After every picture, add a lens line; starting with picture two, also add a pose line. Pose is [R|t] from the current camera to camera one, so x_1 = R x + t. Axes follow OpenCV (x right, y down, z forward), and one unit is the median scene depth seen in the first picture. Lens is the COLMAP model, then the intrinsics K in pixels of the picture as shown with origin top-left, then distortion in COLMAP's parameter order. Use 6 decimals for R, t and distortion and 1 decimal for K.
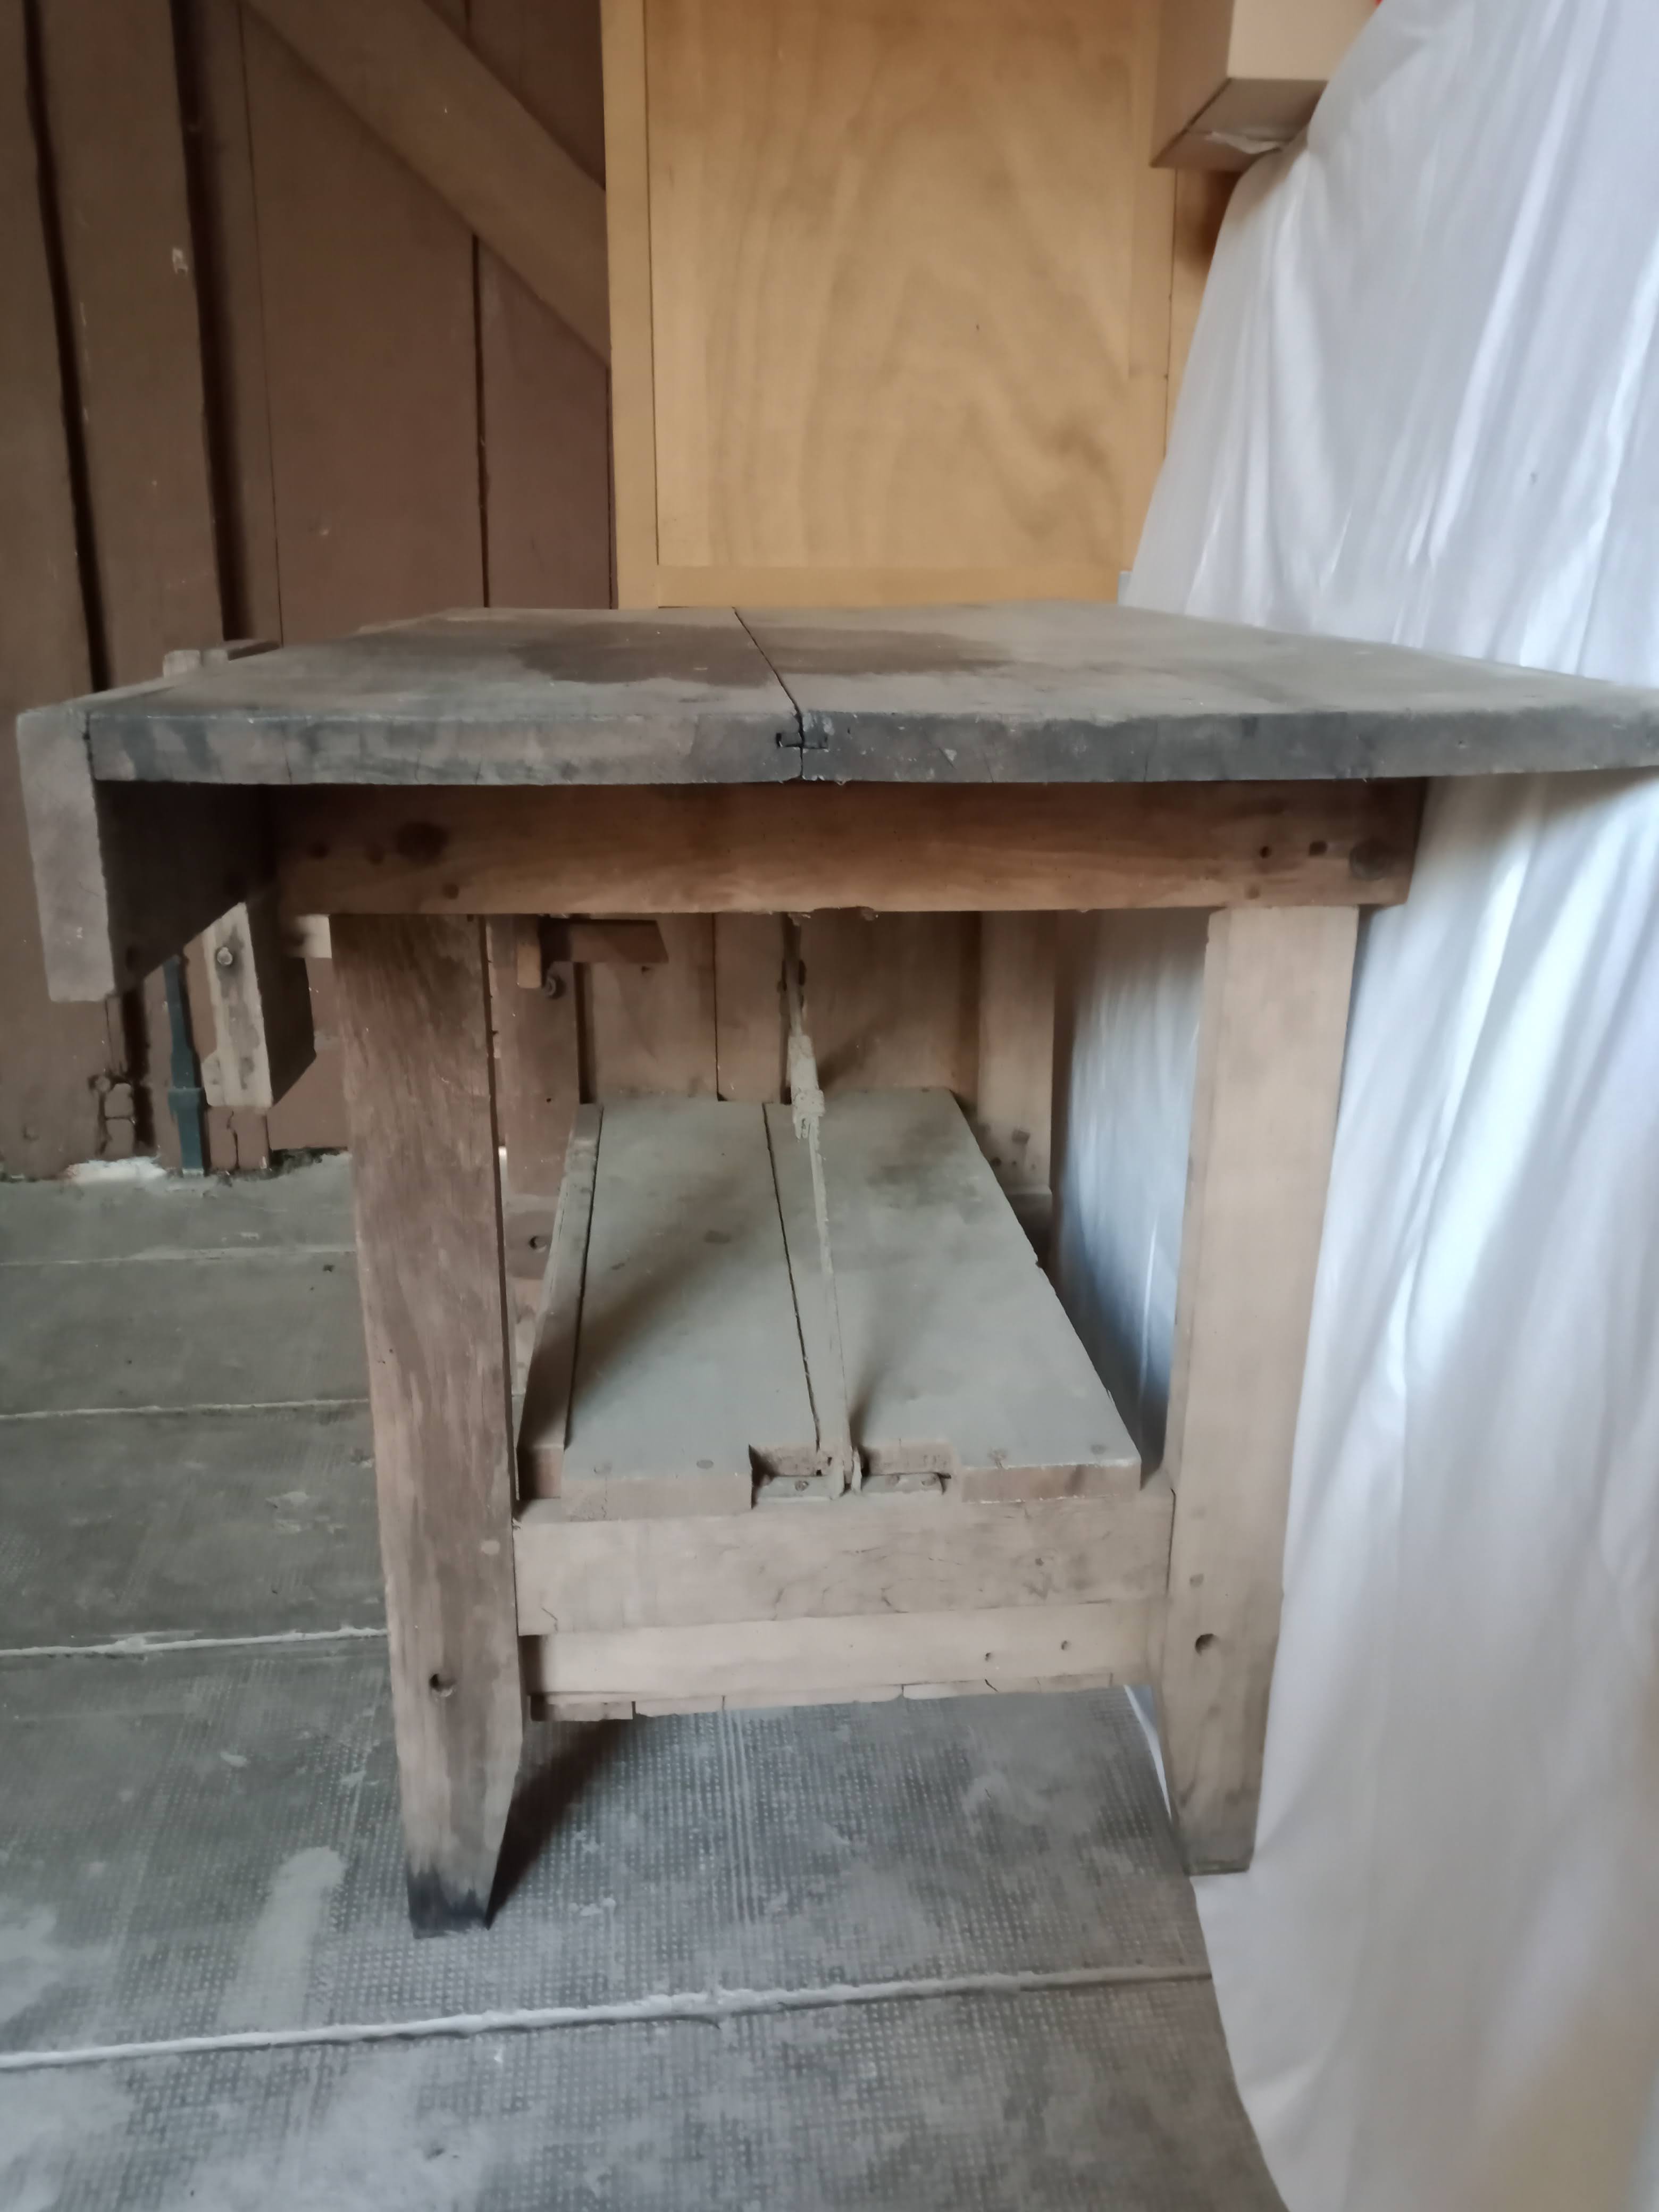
lens RADIAL K [[1744.0, 0, 833.0], [0, 1744.0, 1093.4], [0, 0, 1]] dist [0.036582, -0.058508]
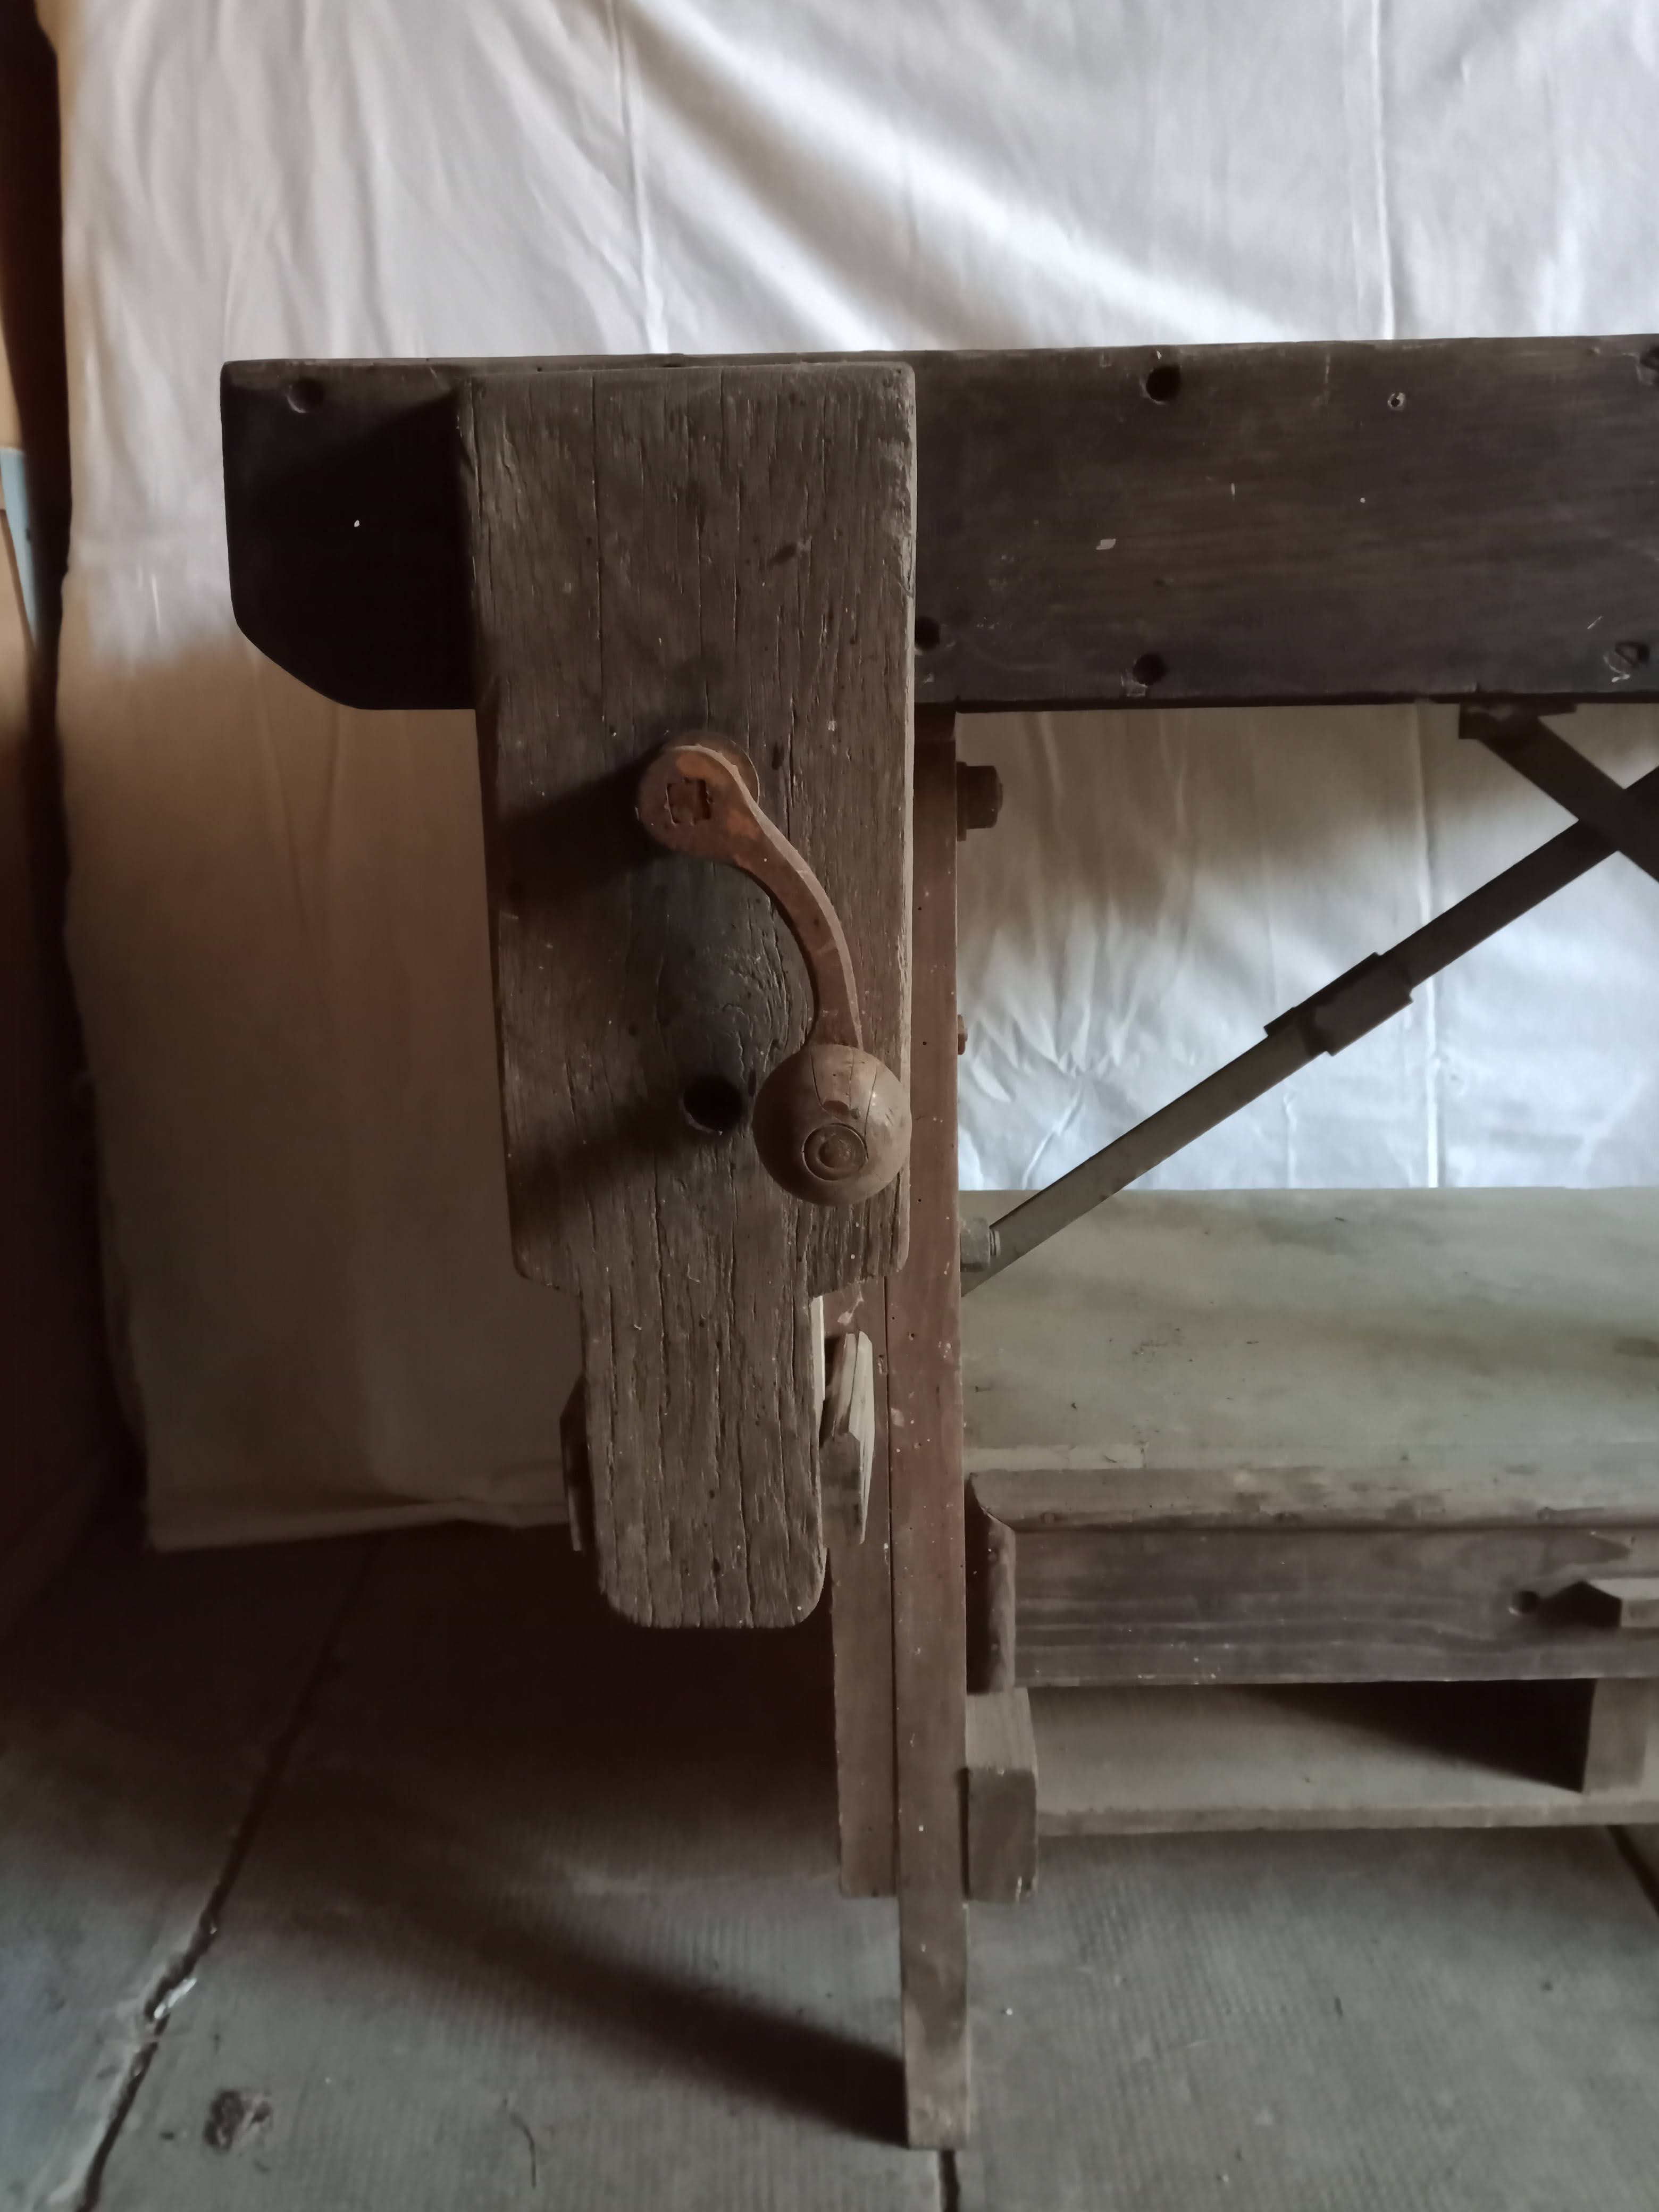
lens RADIAL K [[1744.0, 0, 827.8], [0, 1744.0, 1107.0], [0, 0, 1]] dist [0.036582, -0.058508]
pose [[0.099885, -0.299105, 0.948978, -0.892369], [0.314213, 0.914425, 0.255142, -0.339151], [-0.944083, 0.272696, 0.185320, 1.459464]]
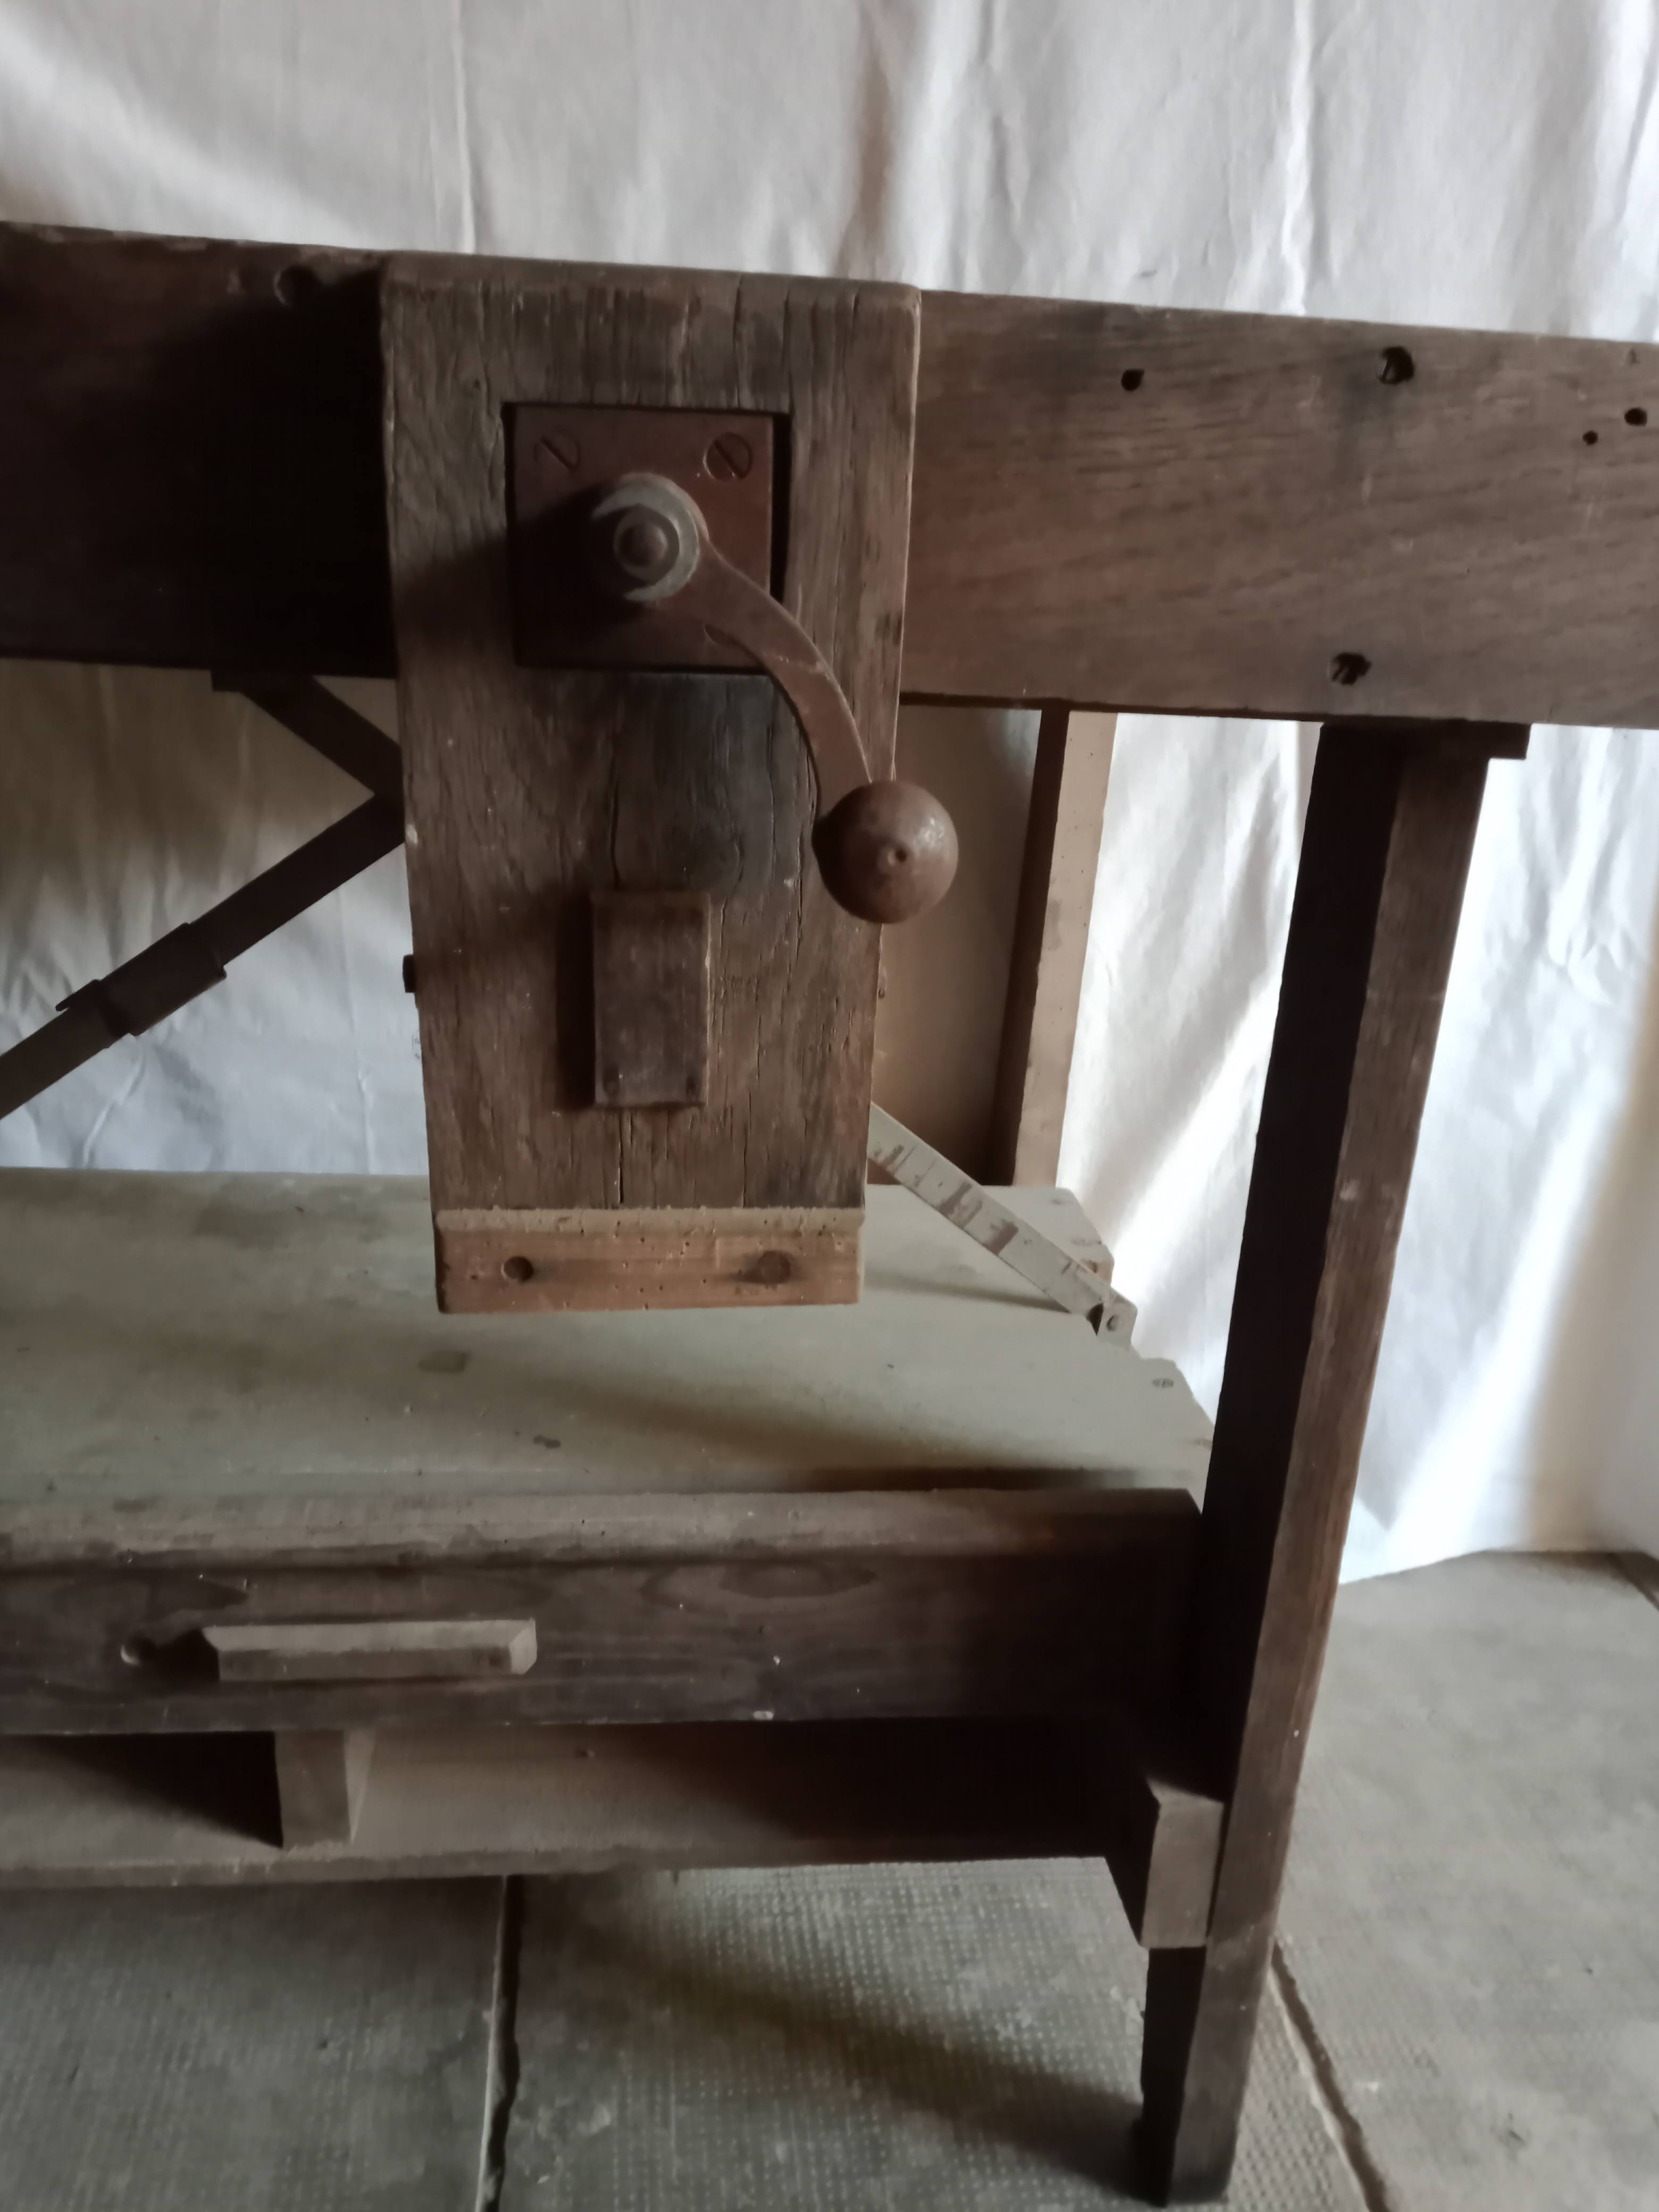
lens RADIAL K [[1744.0, 0, 841.2], [0, 1744.0, 1107.7], [0, 0, 1]] dist [0.036582, -0.058508]
pose [[-0.011097, -0.327813, 0.944678, -0.791548], [0.242231, 0.915715, 0.320608, -0.207581], [-0.970155, 0.232388, 0.069244, 1.024307]]
